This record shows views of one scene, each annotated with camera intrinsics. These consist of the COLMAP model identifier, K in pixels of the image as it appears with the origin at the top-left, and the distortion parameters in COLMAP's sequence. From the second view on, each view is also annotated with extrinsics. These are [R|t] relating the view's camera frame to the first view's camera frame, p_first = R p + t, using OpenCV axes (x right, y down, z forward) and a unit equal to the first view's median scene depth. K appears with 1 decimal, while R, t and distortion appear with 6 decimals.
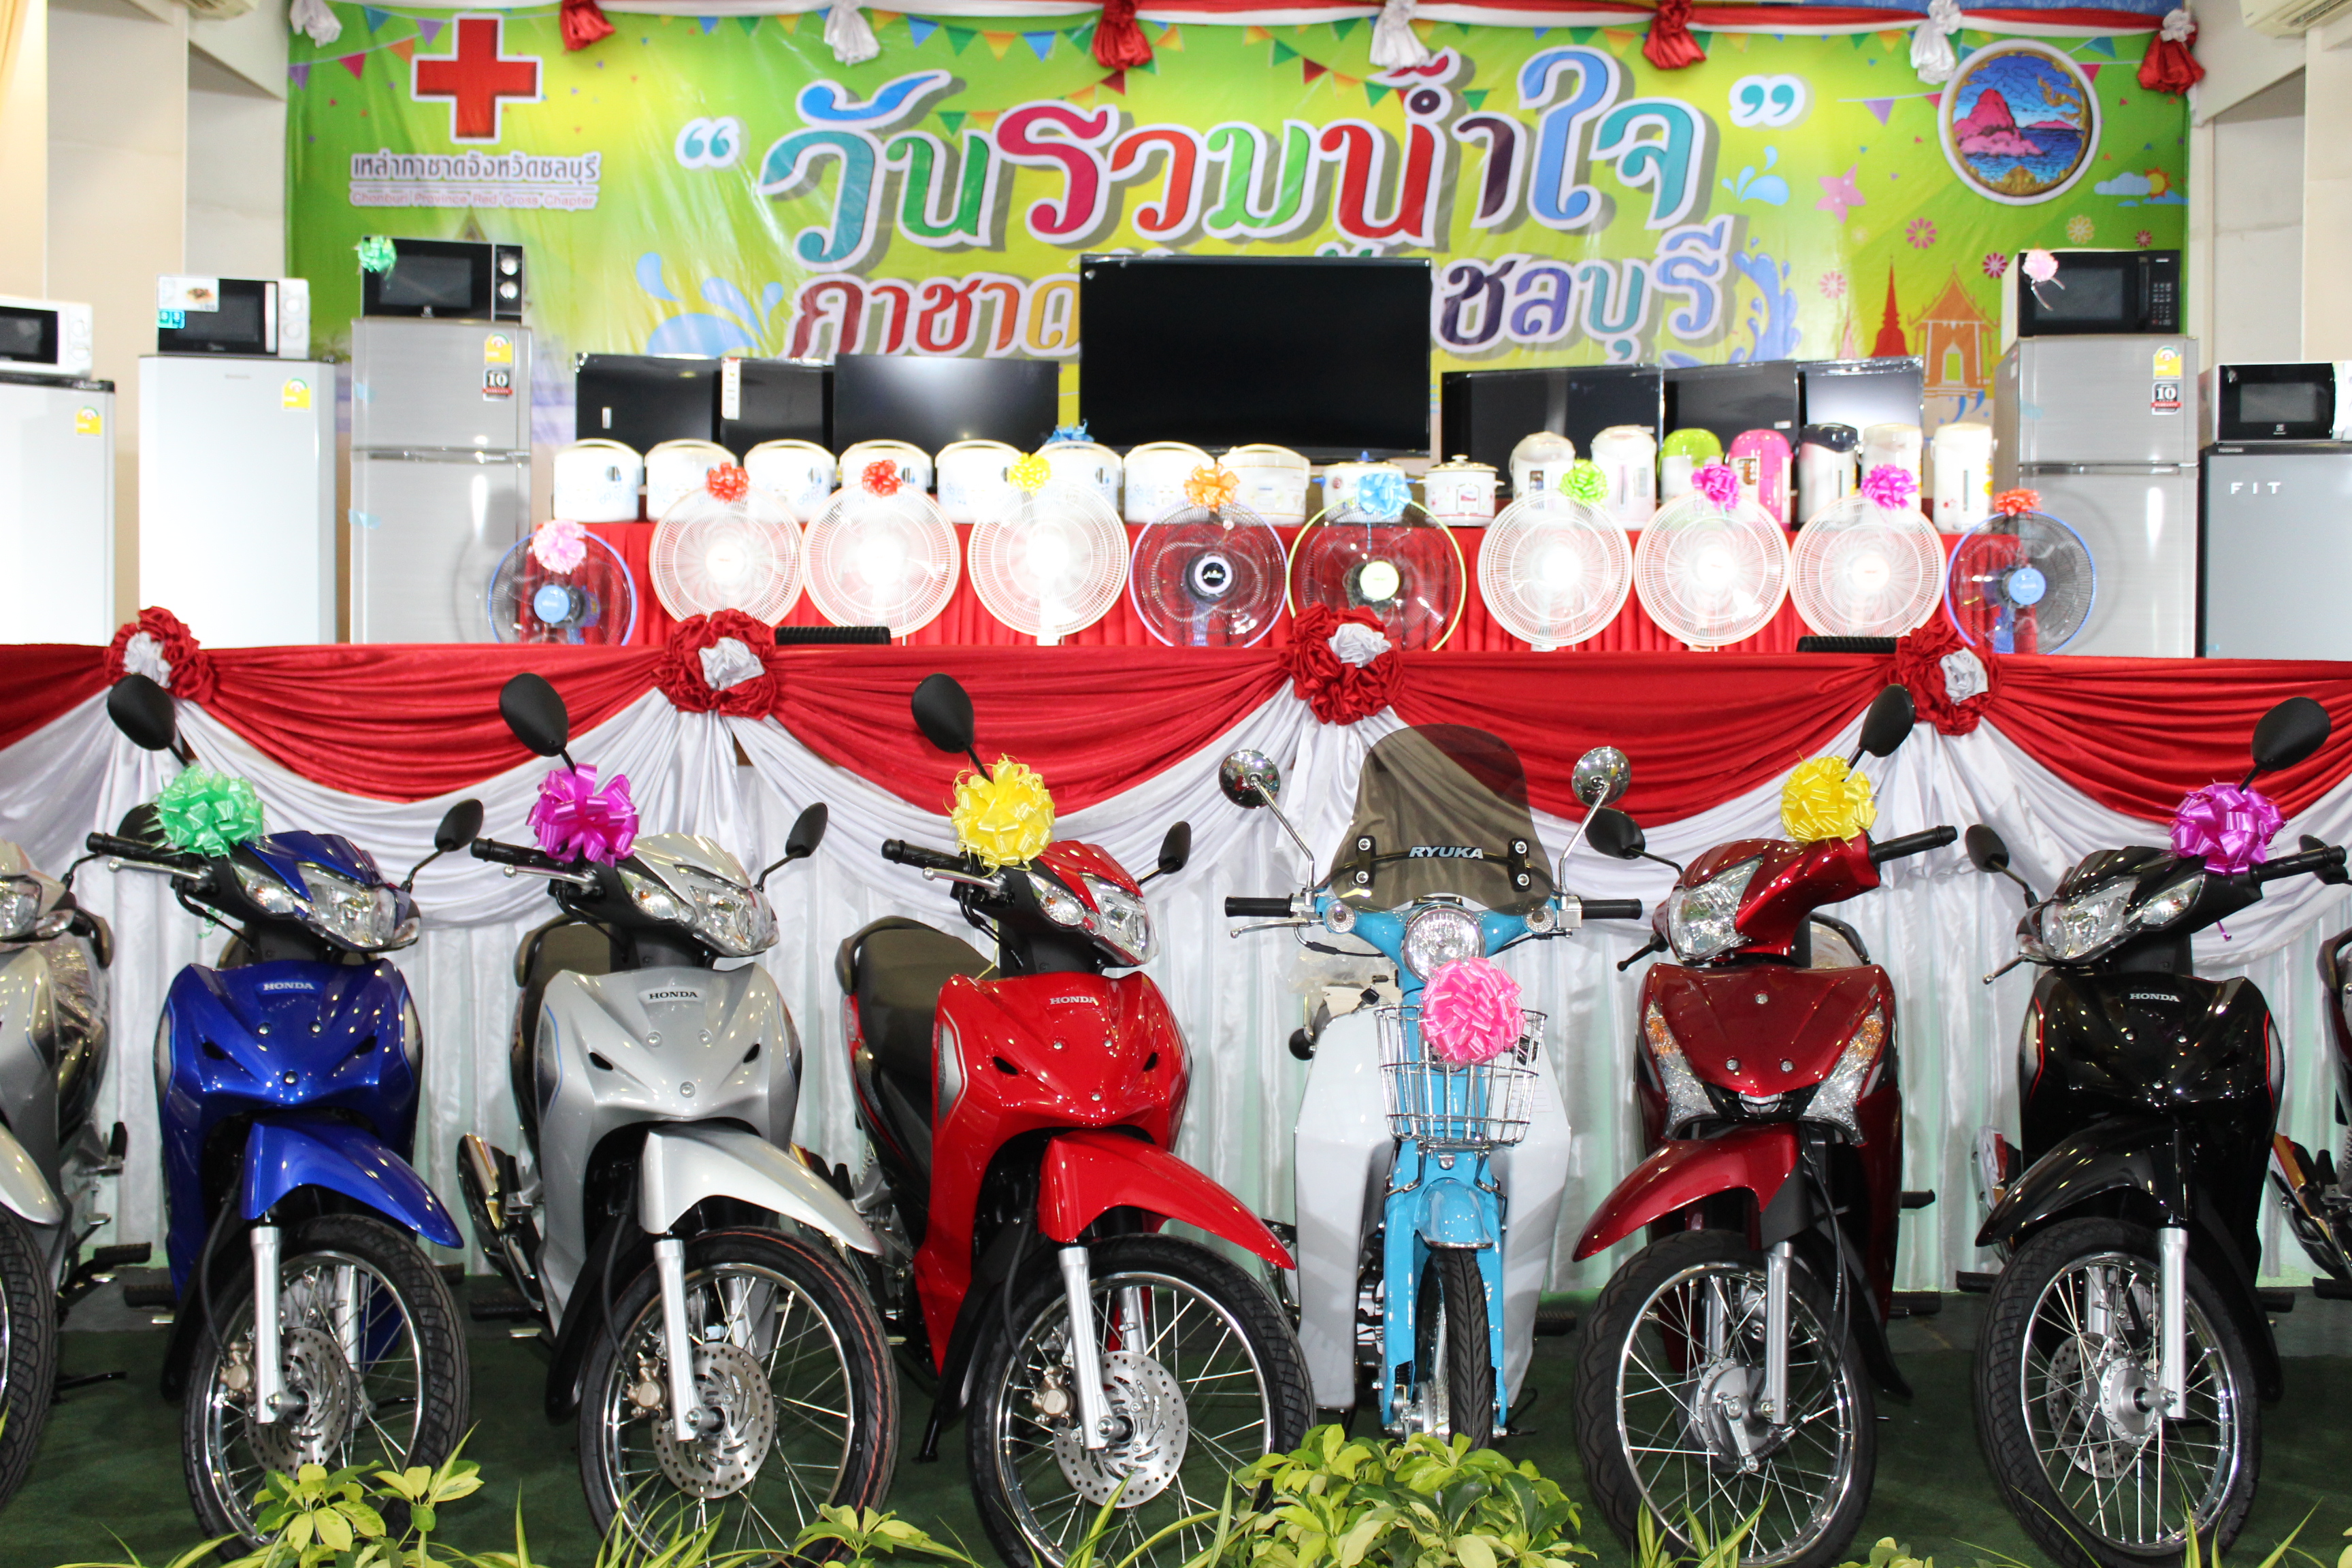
lens RADIAL K [[2372.5, 0, 1155.1], [0, 2372.5, 790.3], [0, 0, 1]] dist [-0.134612, 0.159712]
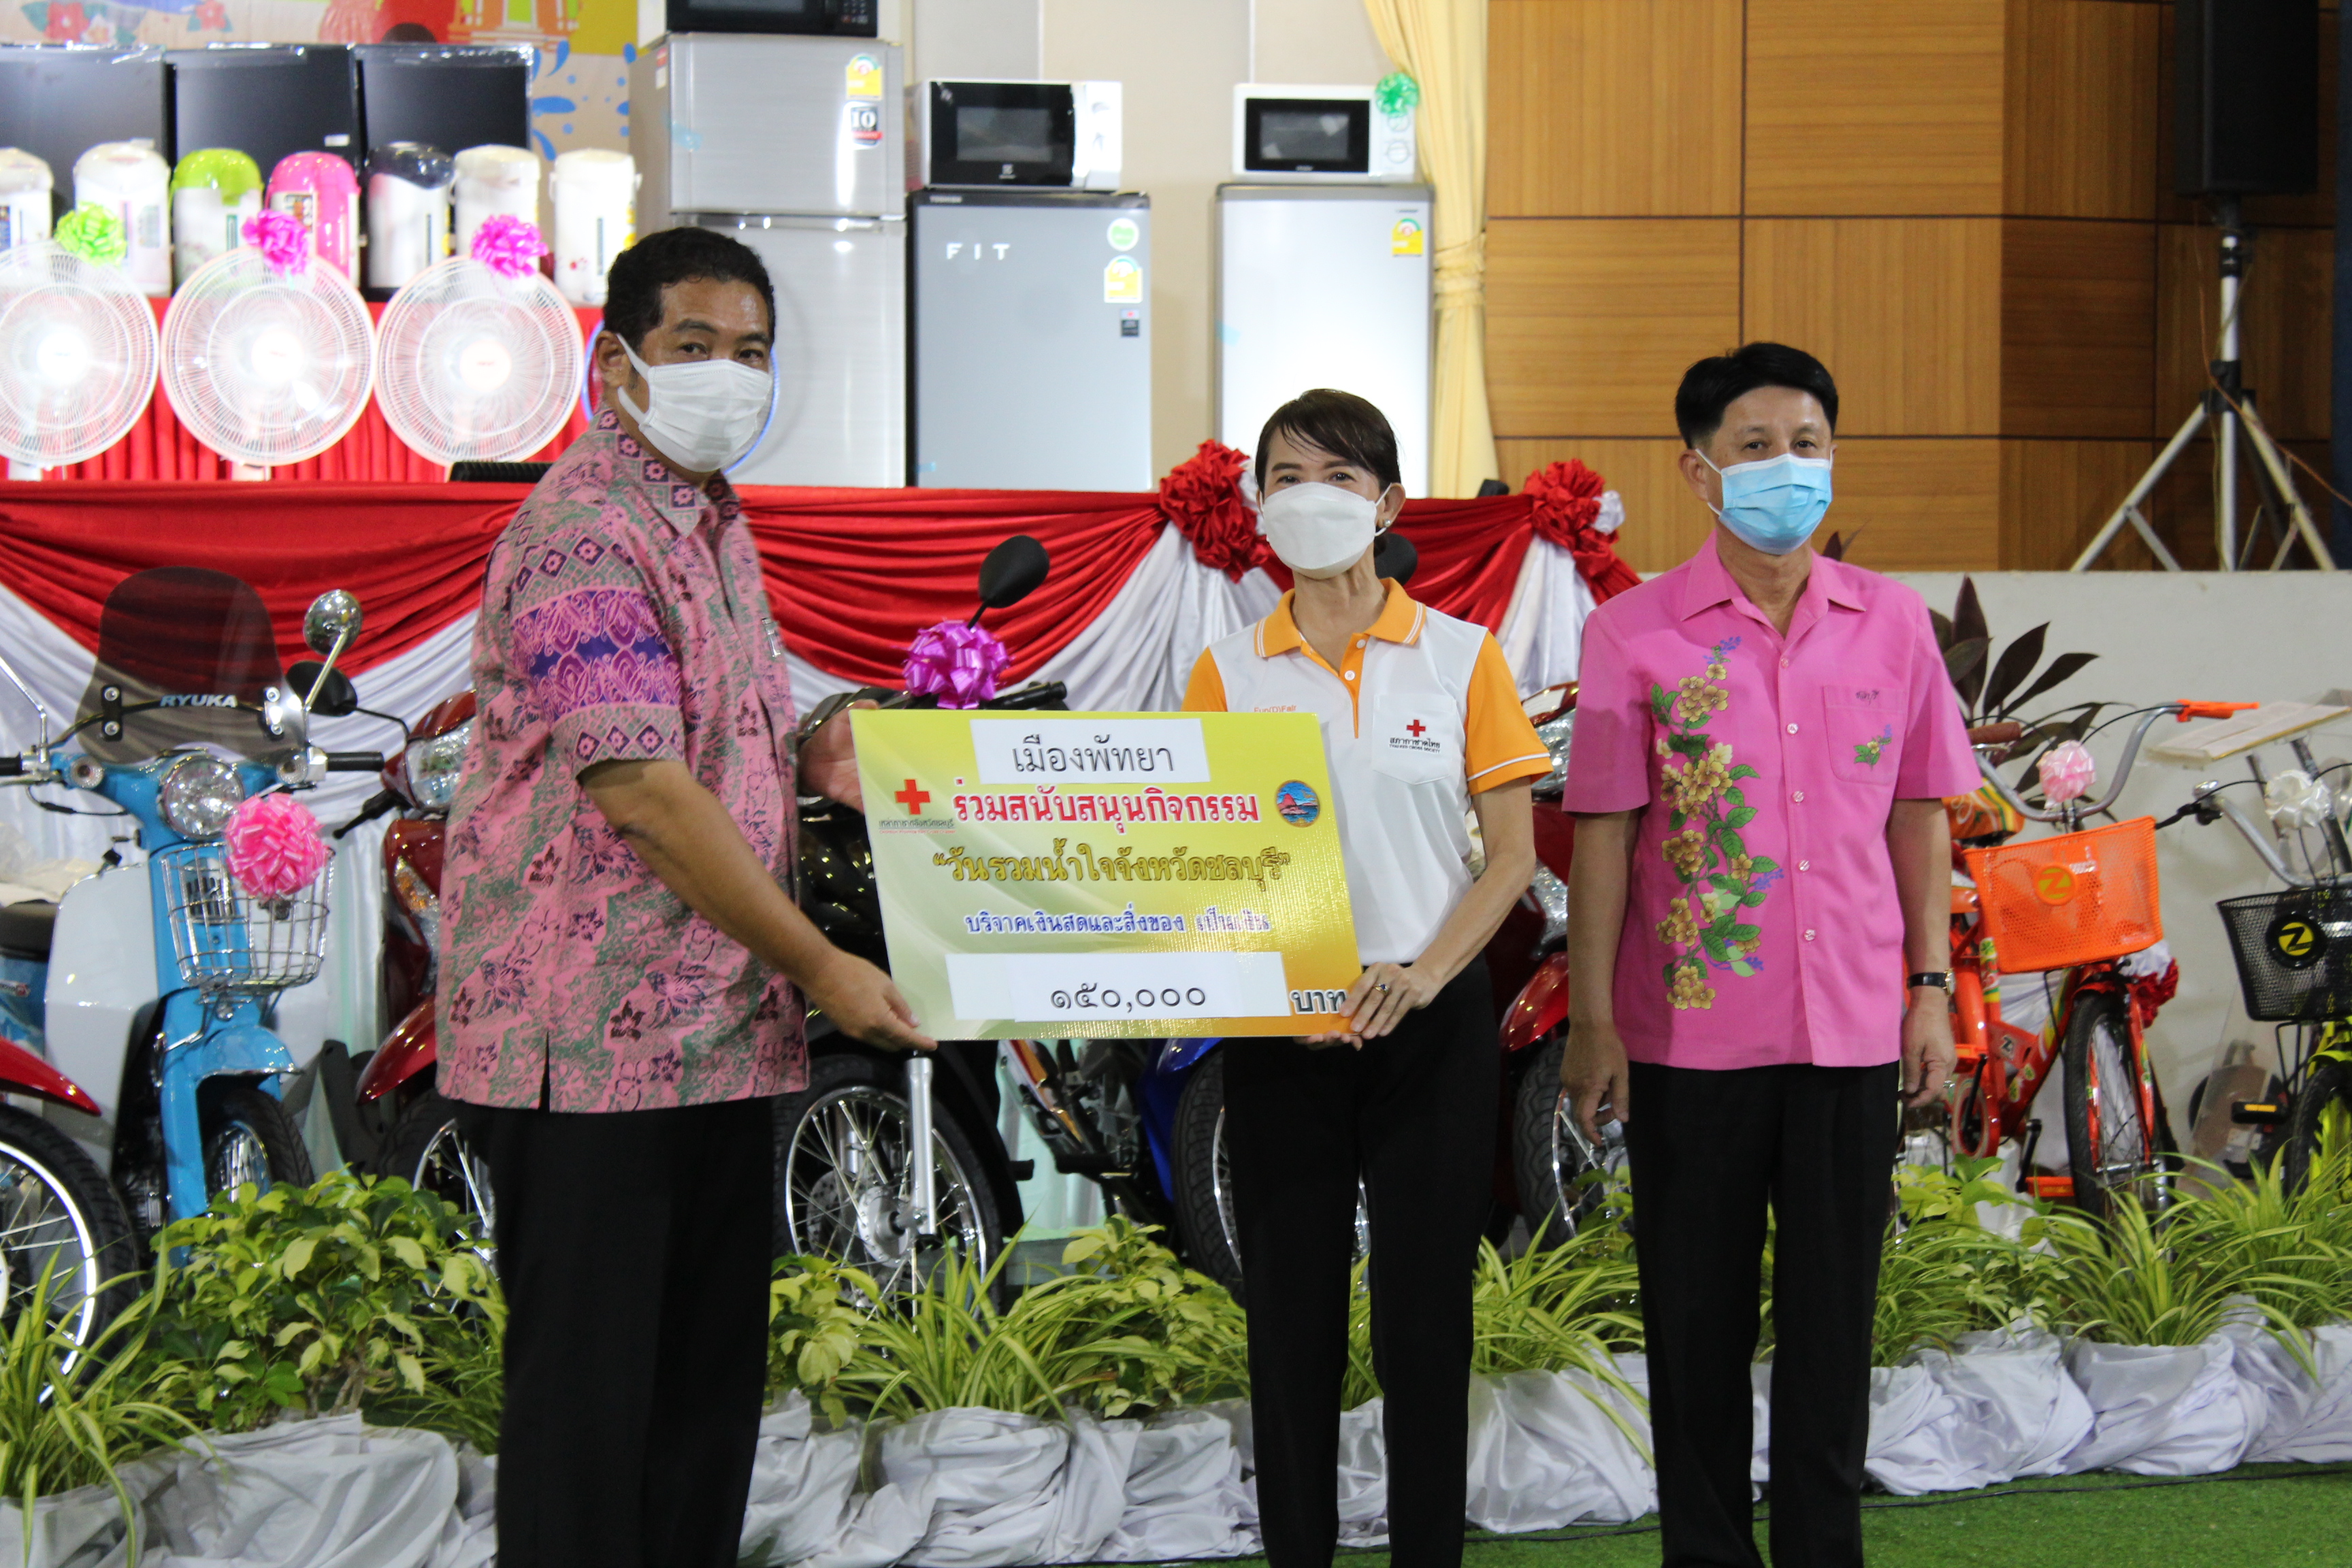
lens RADIAL K [[5653.2, 0, 1176.0], [0, 5653.2, 784.0], [0, 0, 1]] dist [0.070531, 0.353204]
pose [[0.888601, -0.022329, 0.458138, -0.200017], [0.020341, 0.999750, 0.009273, 0.016188], [-0.458230, 0.001079, 0.888833, -0.422753]]
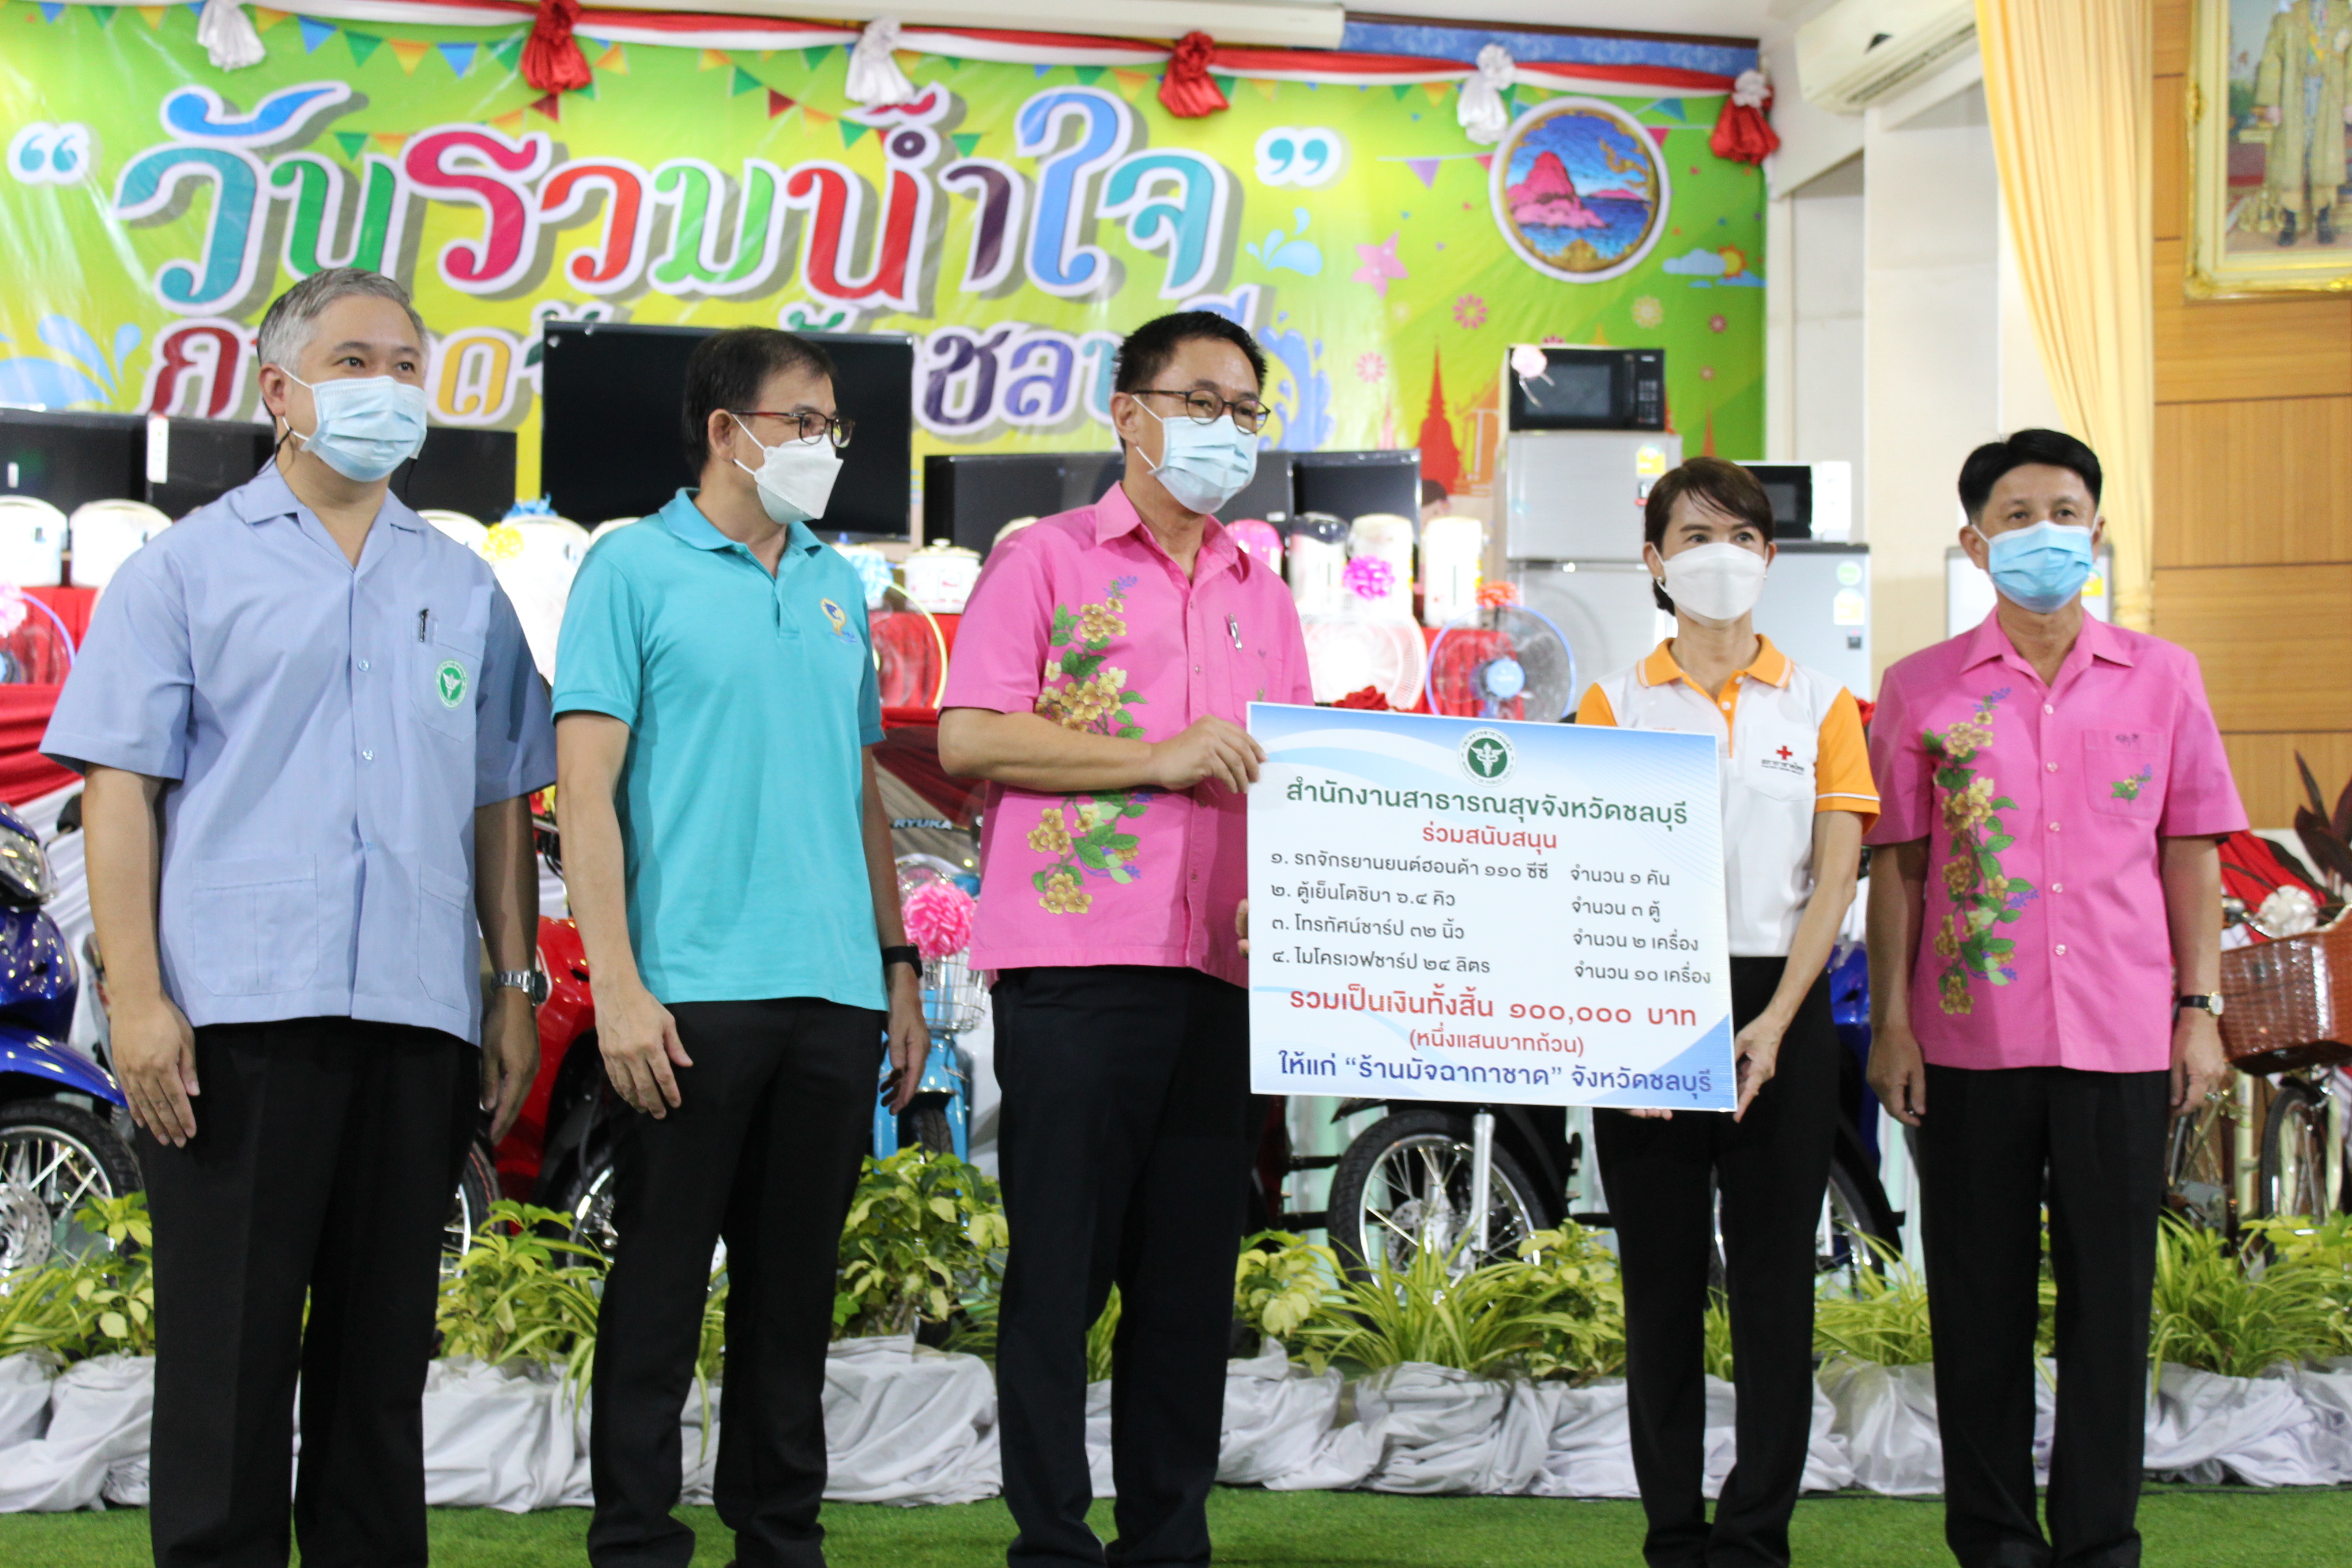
lens RADIAL K [[3719.4, 0, 1168.2], [0, 3719.4, 782.1], [0, 0, 1]] dist [-0.039888, 0.202951]
pose [[0.982762, 0.014071, 0.184338, -0.040591], [0.002302, 0.996091, -0.088305, 0.062947], [-0.184860, 0.087207, 0.978888, -0.343723]]
